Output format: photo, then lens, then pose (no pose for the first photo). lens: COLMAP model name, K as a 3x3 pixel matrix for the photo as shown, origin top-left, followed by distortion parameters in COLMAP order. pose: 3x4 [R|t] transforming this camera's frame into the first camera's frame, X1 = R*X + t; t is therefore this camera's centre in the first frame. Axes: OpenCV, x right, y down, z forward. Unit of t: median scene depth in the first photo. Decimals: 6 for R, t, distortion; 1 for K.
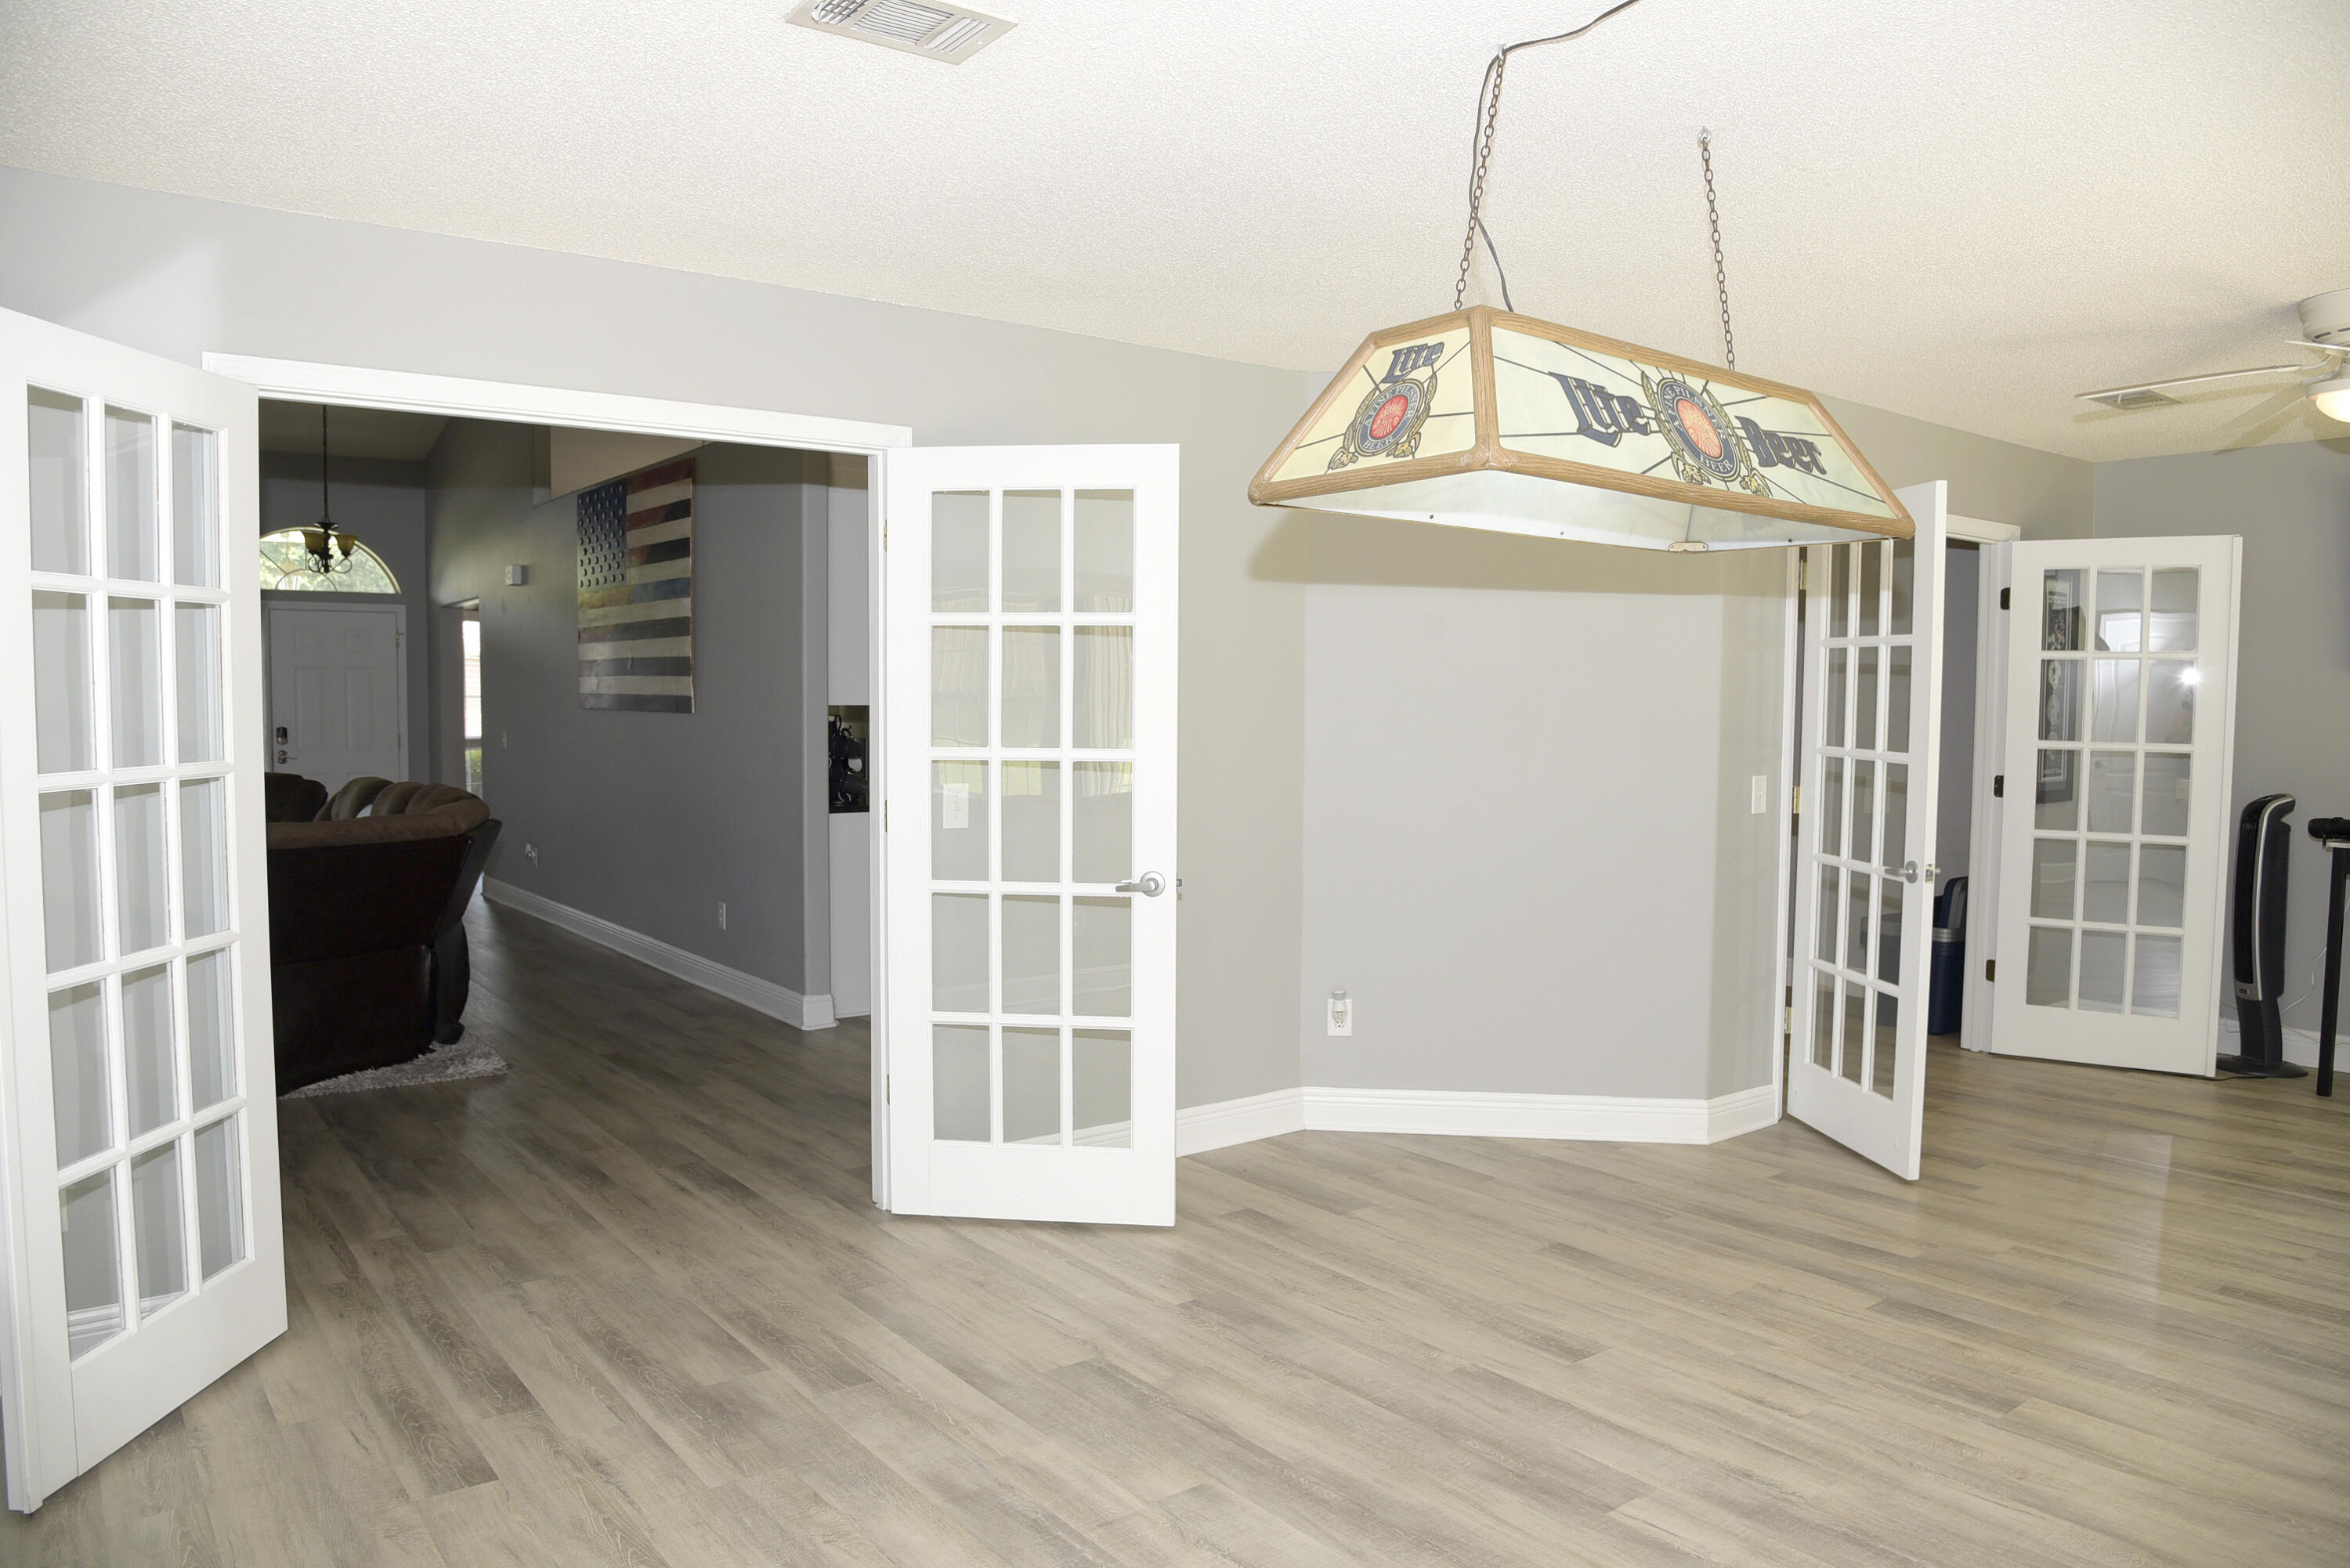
lens RADIAL K [[1597.3, 0, 1177.8], [0, 1597.3, 794.8], [0, 0, 1]] dist [-0.112435, 0.058203]
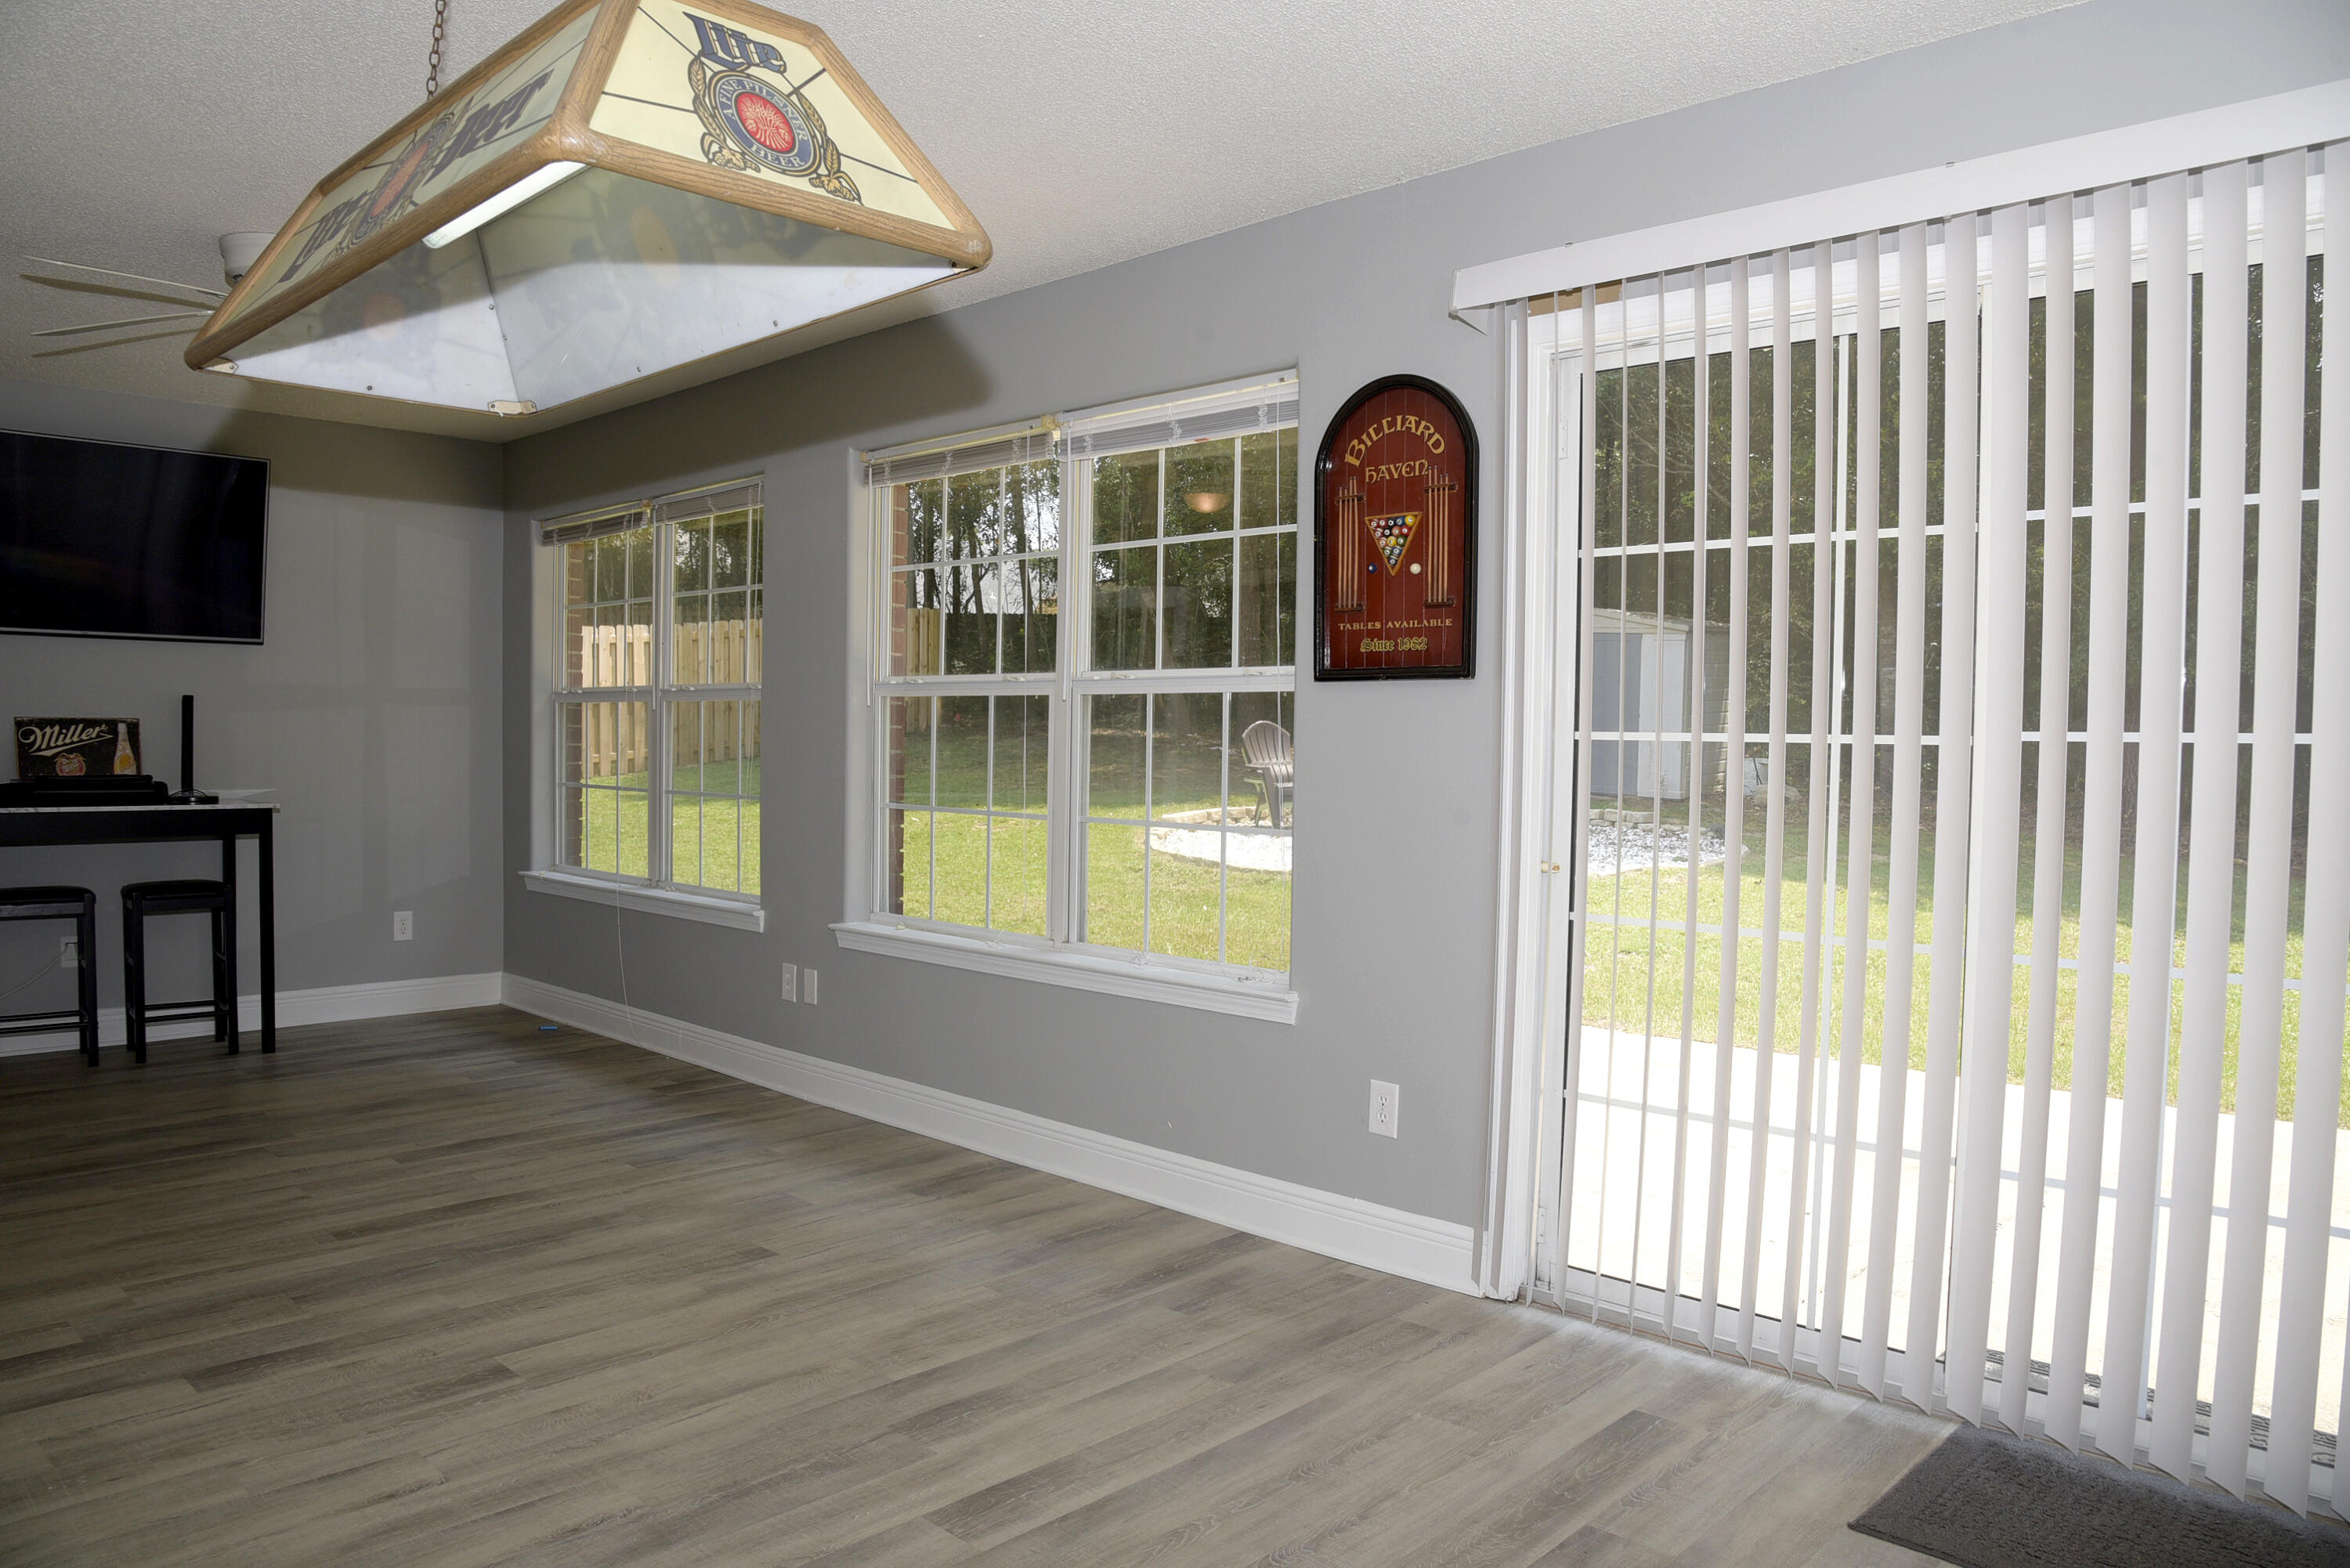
lens RADIAL K [[1597.3, 0, 1177.8], [0, 1597.3, 794.8], [0, 0, 1]] dist [-0.112435, 0.058203]
pose [[-0.155865, -0.042863, 0.986848, -0.405594], [0.043030, 0.997815, 0.050135, 0.014879], [-0.986841, 0.050278, -0.153680, 0.660524]]
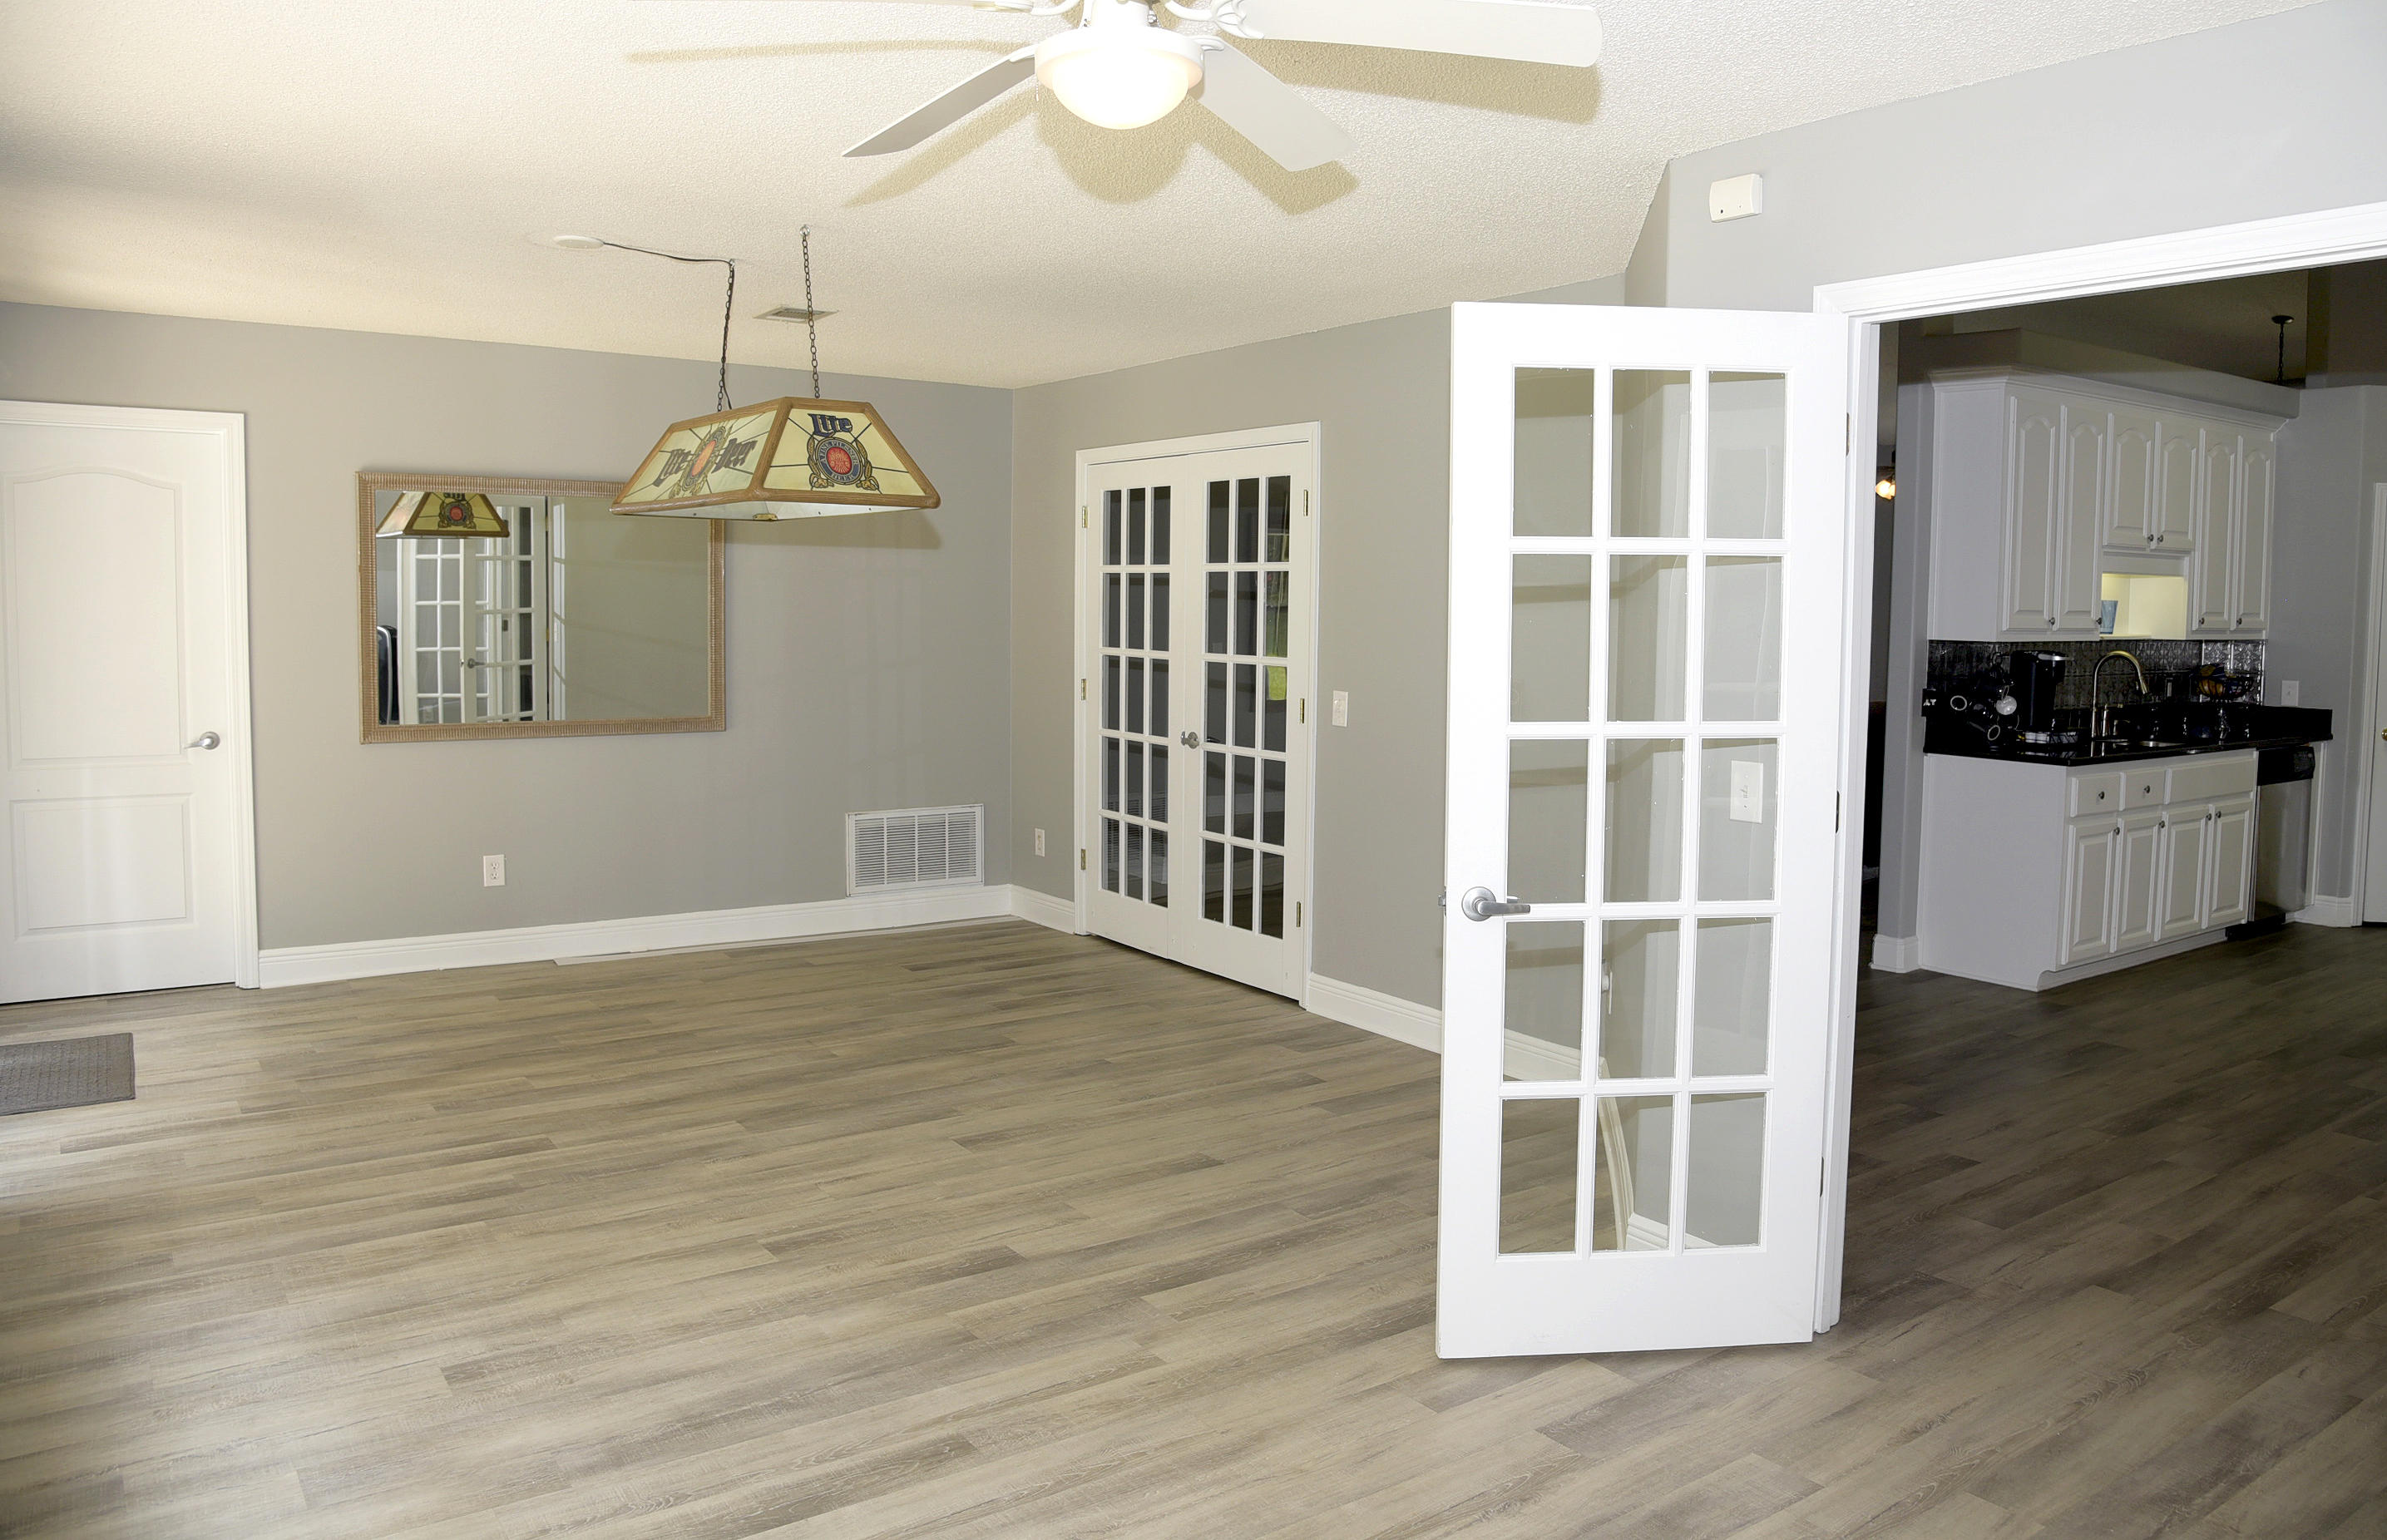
lens RADIAL K [[1663.5, 0, 1197.9], [0, 1663.5, 724.3], [0, 0, 1]] dist [-0.065039, 0.000982]
pose [[-0.043065, 0.065538, -0.996920, 1.574276], [-0.069408, 0.995239, 0.068426, -0.086448], [0.996658, 0.072141, -0.038311, 1.220990]]
